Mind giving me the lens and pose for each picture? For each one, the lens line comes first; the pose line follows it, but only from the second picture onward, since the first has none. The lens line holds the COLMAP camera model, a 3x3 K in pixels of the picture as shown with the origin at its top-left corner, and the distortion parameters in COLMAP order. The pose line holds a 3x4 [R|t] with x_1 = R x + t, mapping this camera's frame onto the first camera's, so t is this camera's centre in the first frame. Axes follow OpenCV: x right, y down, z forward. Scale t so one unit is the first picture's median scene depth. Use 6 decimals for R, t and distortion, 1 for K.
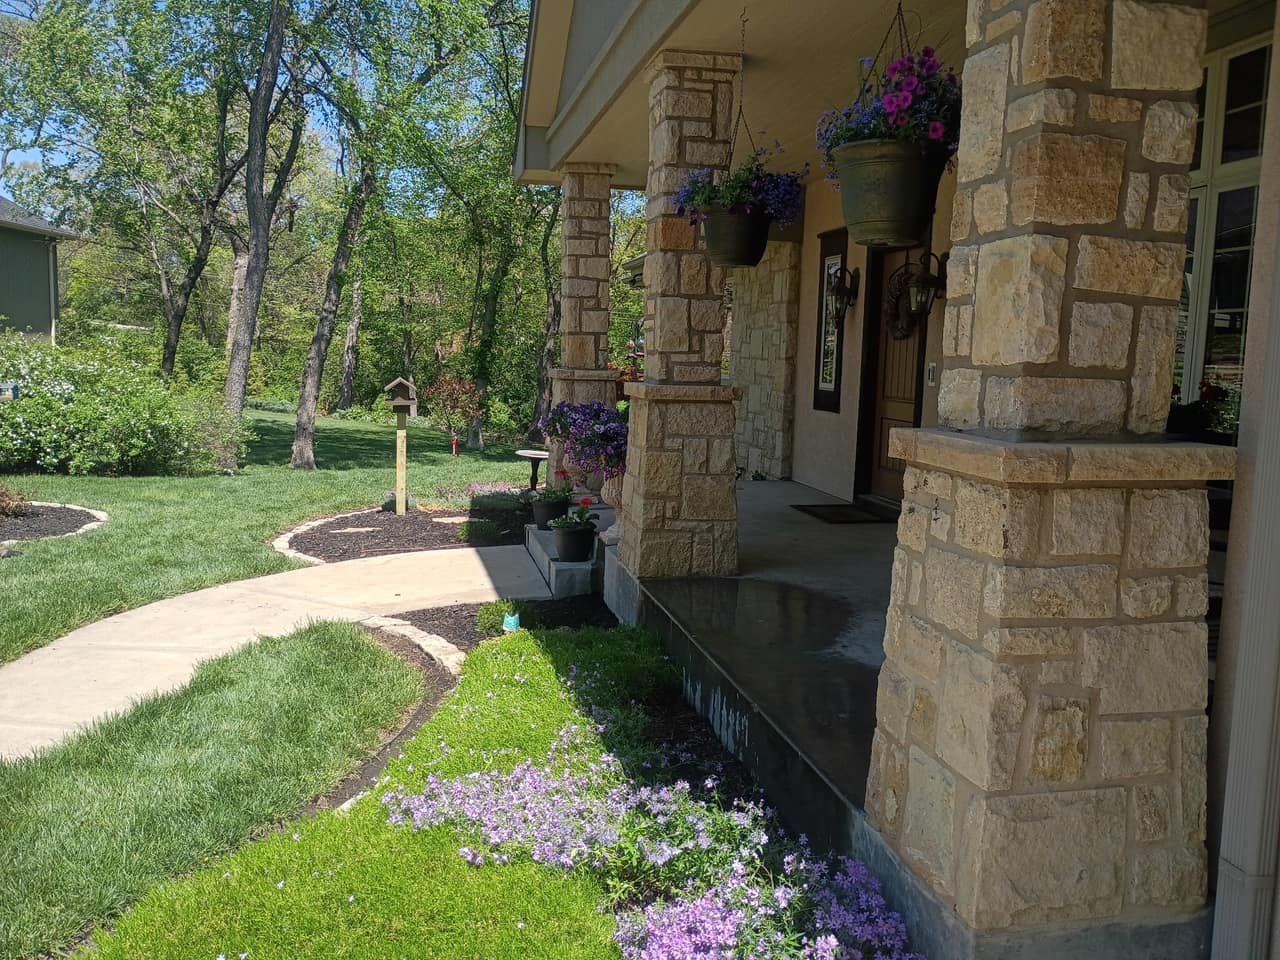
lens RADIAL K [[1055.4, 0, 640.0], [0, 1055.4, 480.0], [0, 0, 1]] dist [0.033336, -0.015705]
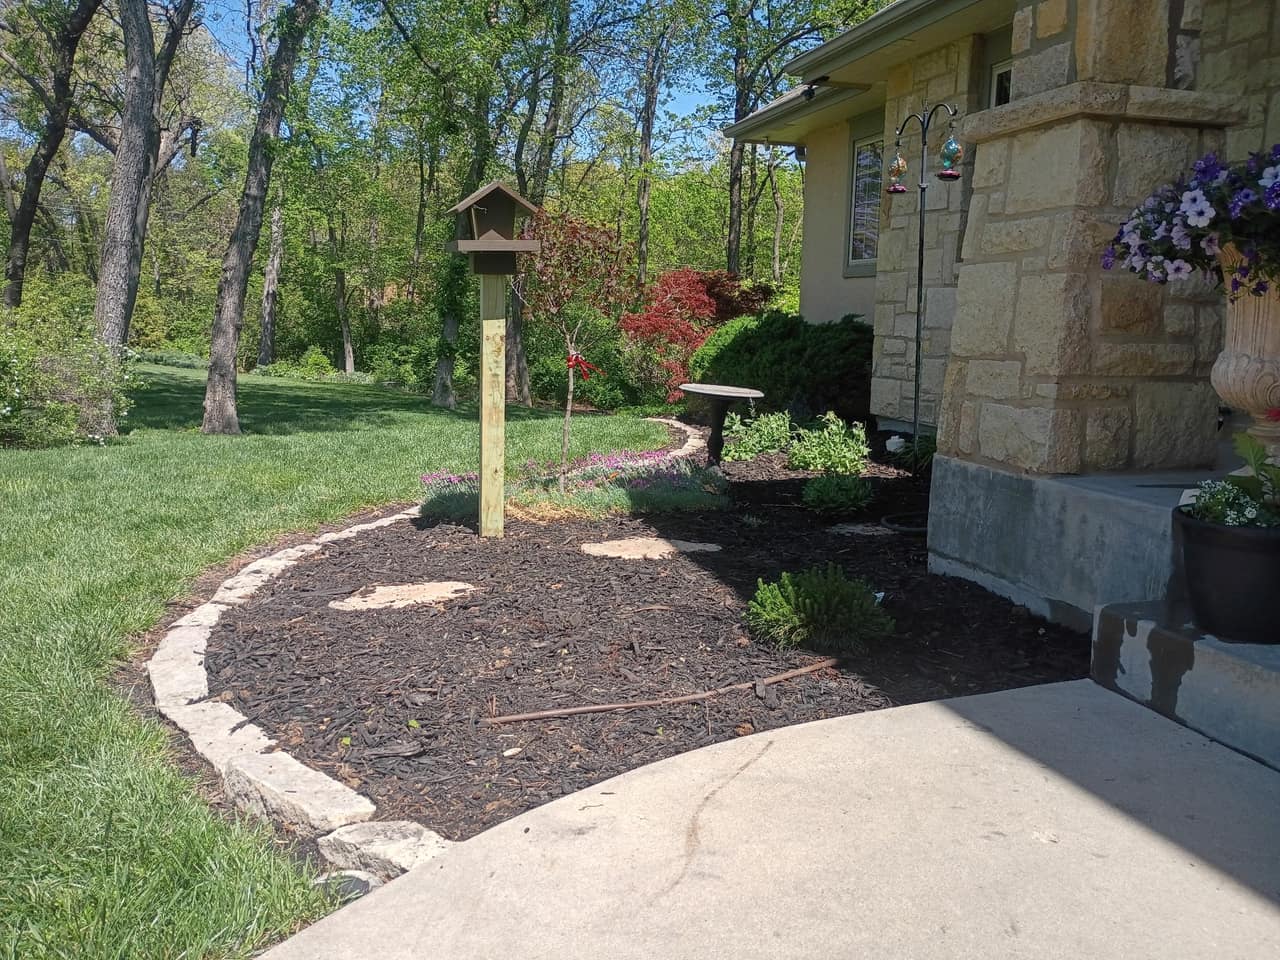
lens RADIAL K [[1055.4, 0, 640.0], [0, 1055.4, 480.0], [0, 0, 1]] dist [0.033336, -0.015705]
pose [[0.997228, -0.020015, 0.071661, -0.101865], [0.017530, 0.999229, 0.035141, -0.000557], [-0.072309, -0.033788, 0.996810, 0.307221]]
